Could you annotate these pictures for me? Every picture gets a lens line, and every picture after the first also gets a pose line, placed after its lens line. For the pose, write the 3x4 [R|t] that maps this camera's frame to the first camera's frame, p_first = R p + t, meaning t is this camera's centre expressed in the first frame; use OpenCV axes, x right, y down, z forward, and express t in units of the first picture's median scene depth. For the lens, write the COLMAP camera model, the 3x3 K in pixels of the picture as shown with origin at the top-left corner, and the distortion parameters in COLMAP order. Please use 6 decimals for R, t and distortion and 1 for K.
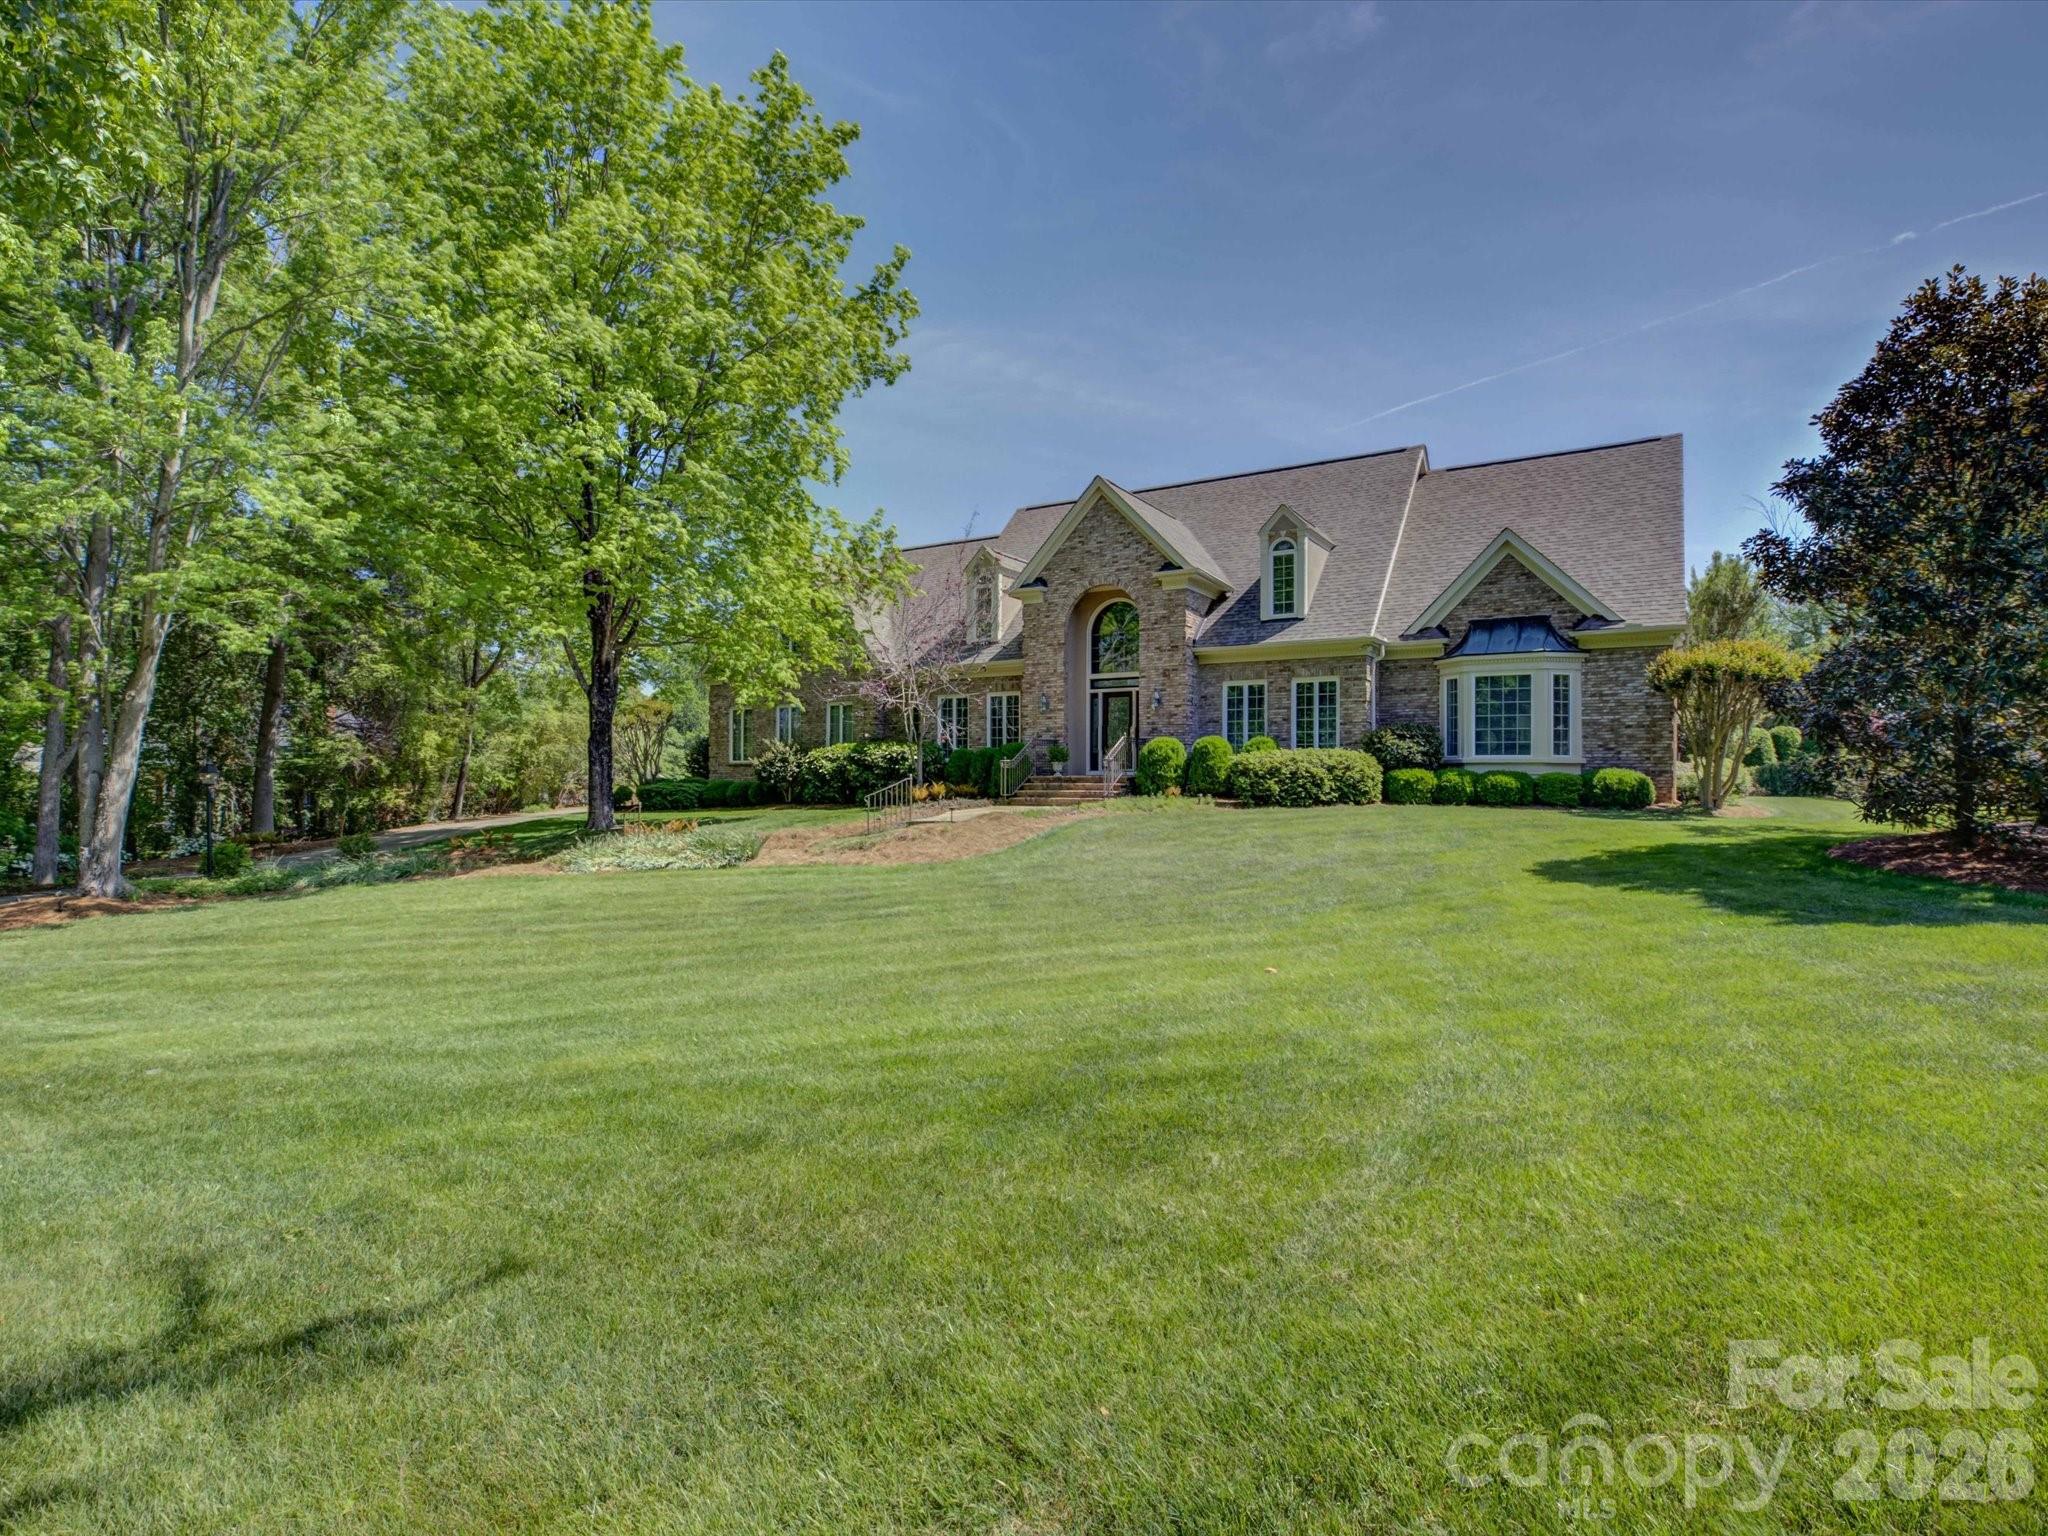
lens RADIAL K [[1061.1, 0, 1022.8], [0, 1061.1, 764.7], [0, 0, 1]] dist [-0.002523, 0.002382]
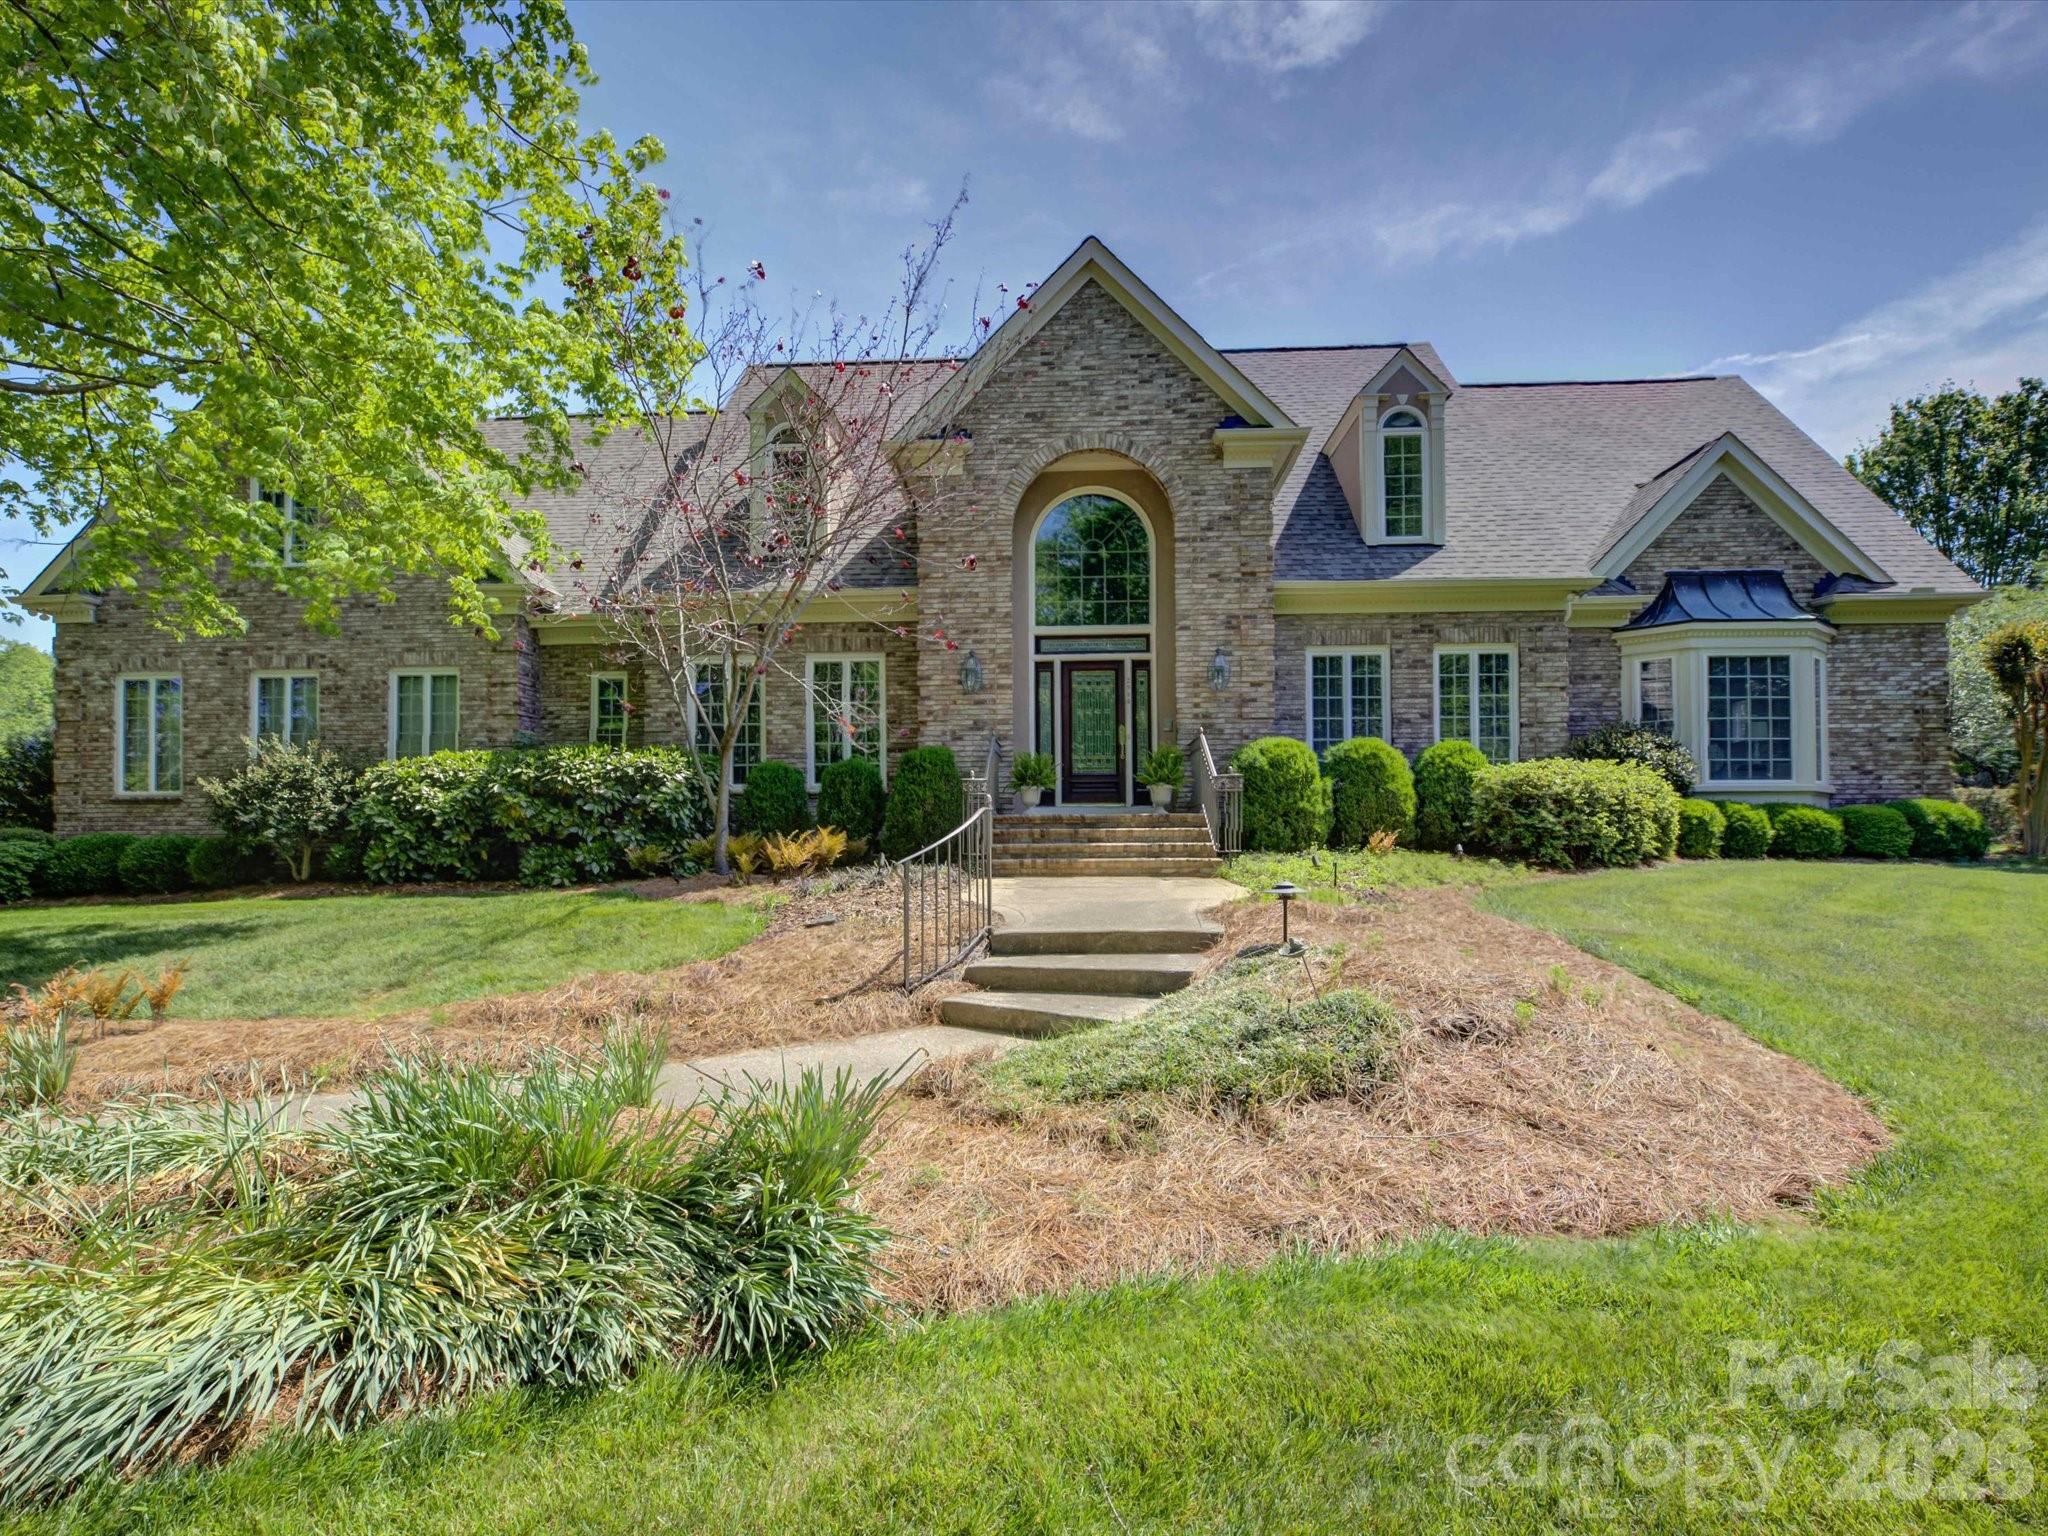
lens RADIAL K [[1061.1, 0, 1003.0], [0, 1061.1, 823.1], [0, 0, 1]] dist [-0.002523, 0.002382]
pose [[0.870898, -0.000523, 0.491463, -0.233028], [0.002663, 0.999990, -0.003656, 0.016926], [-0.491456, 0.004493, 0.870891, 0.603377]]
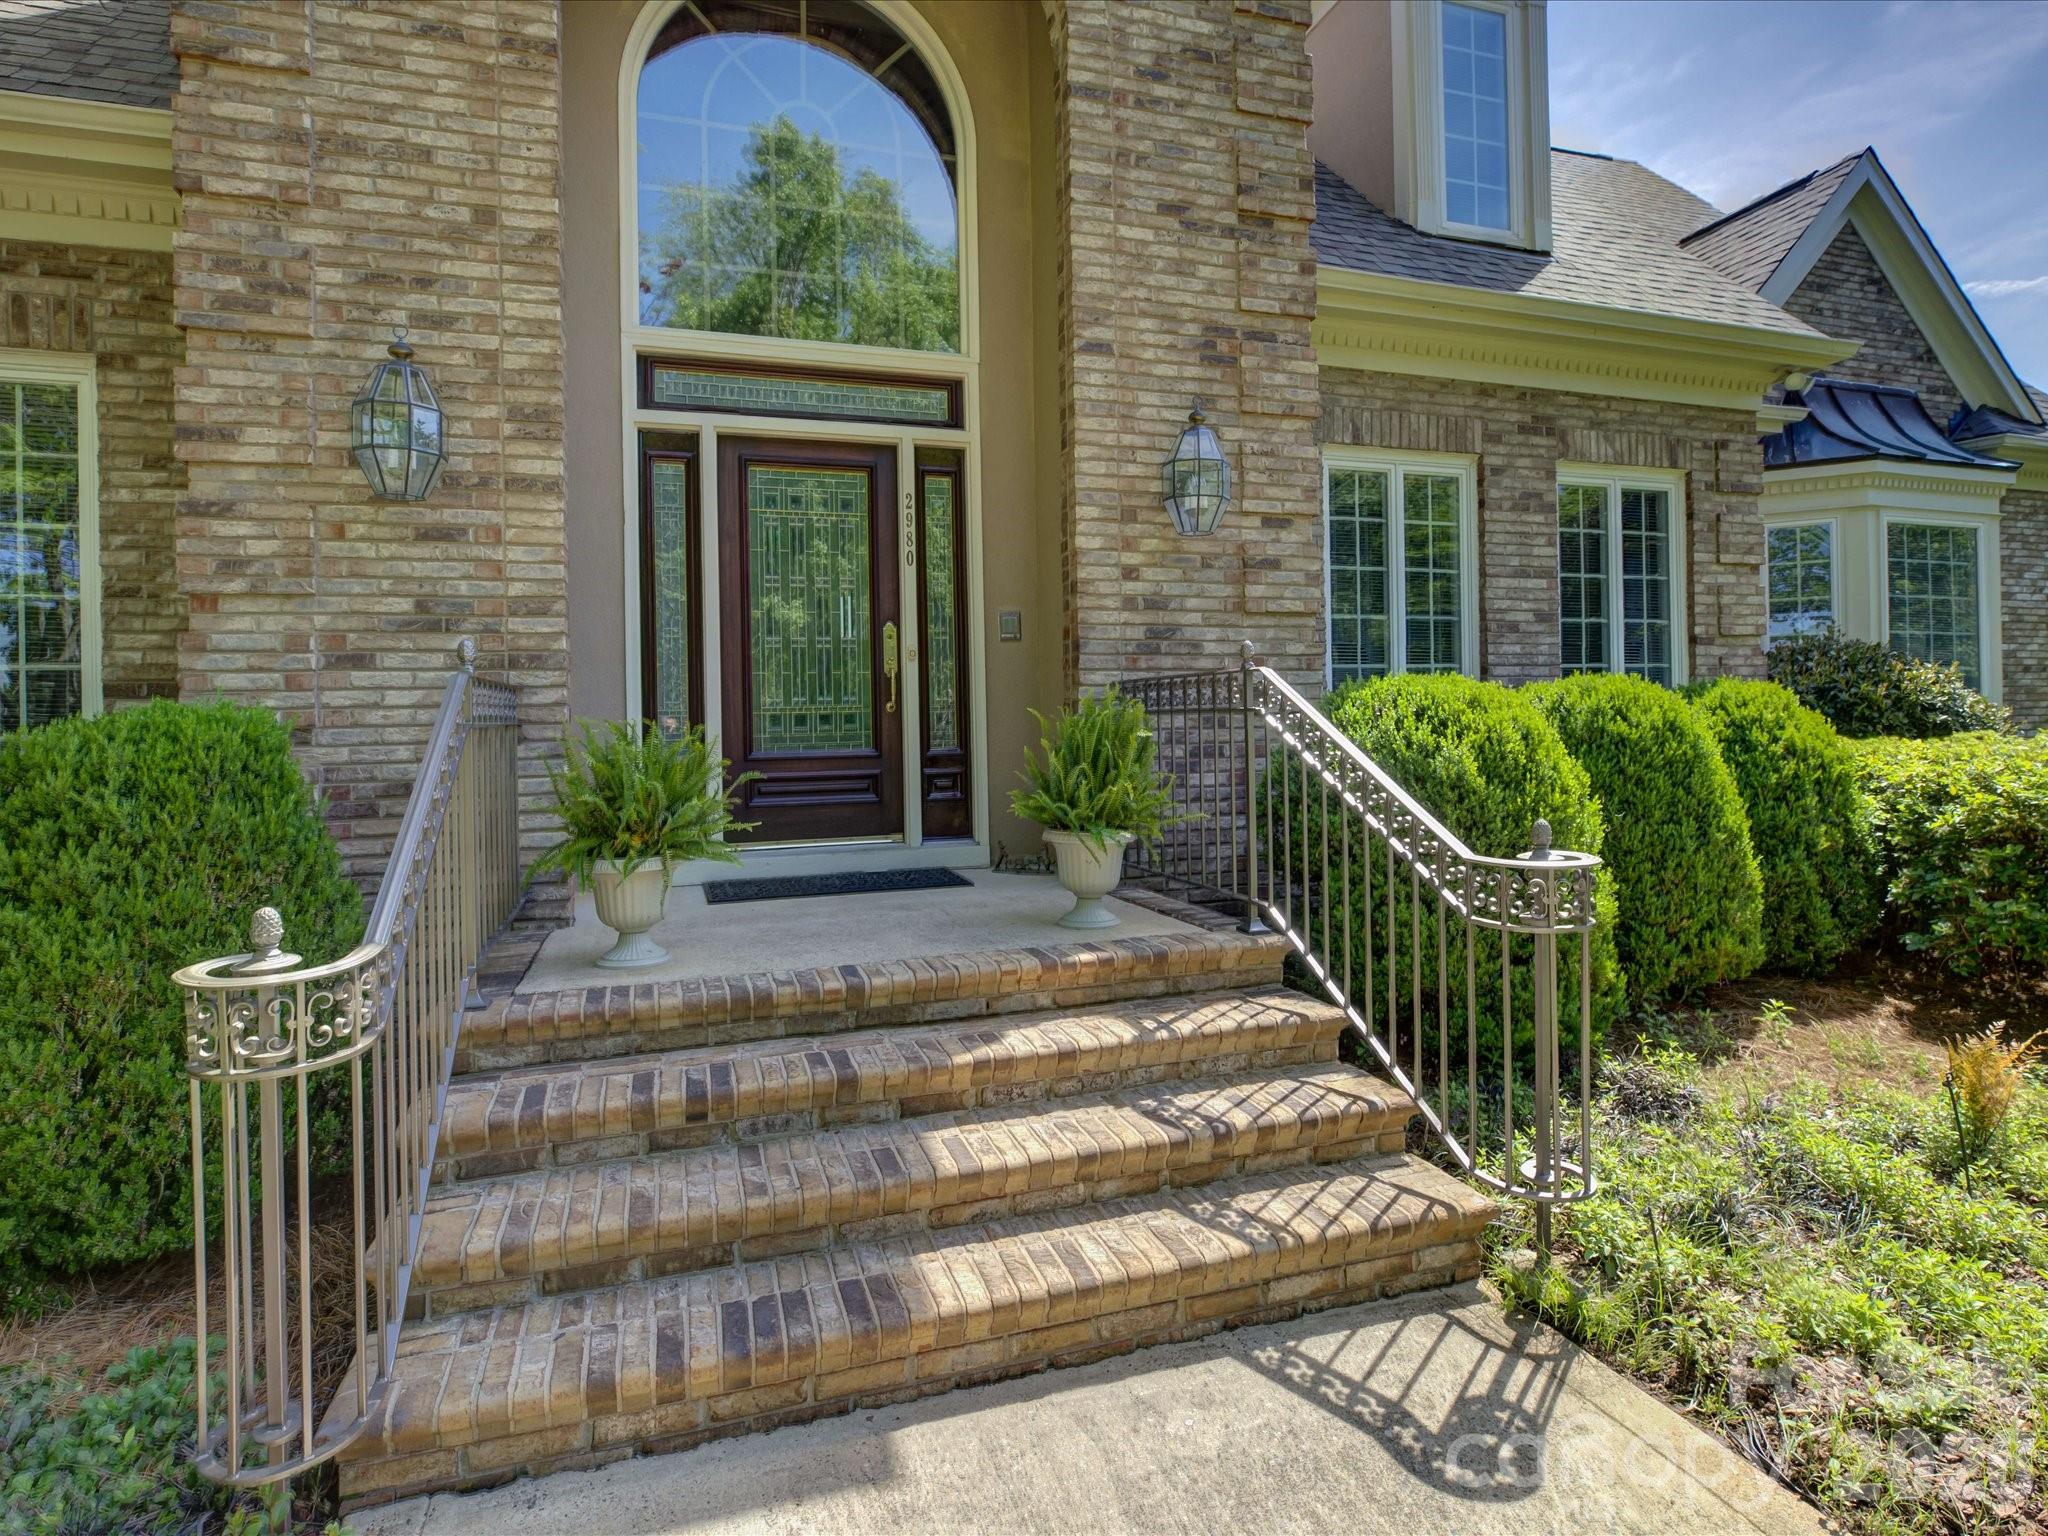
lens RADIAL K [[1061.1, 0, 999.0], [0, 1061.1, 714.8], [0, 0, 1]] dist [-0.002523, 0.002382]
pose [[0.630258, -0.010776, 0.776311, -0.041518], [0.013613, 0.999903, 0.002828, -0.020663], [-0.776266, 0.008785, 0.630344, 0.927931]]
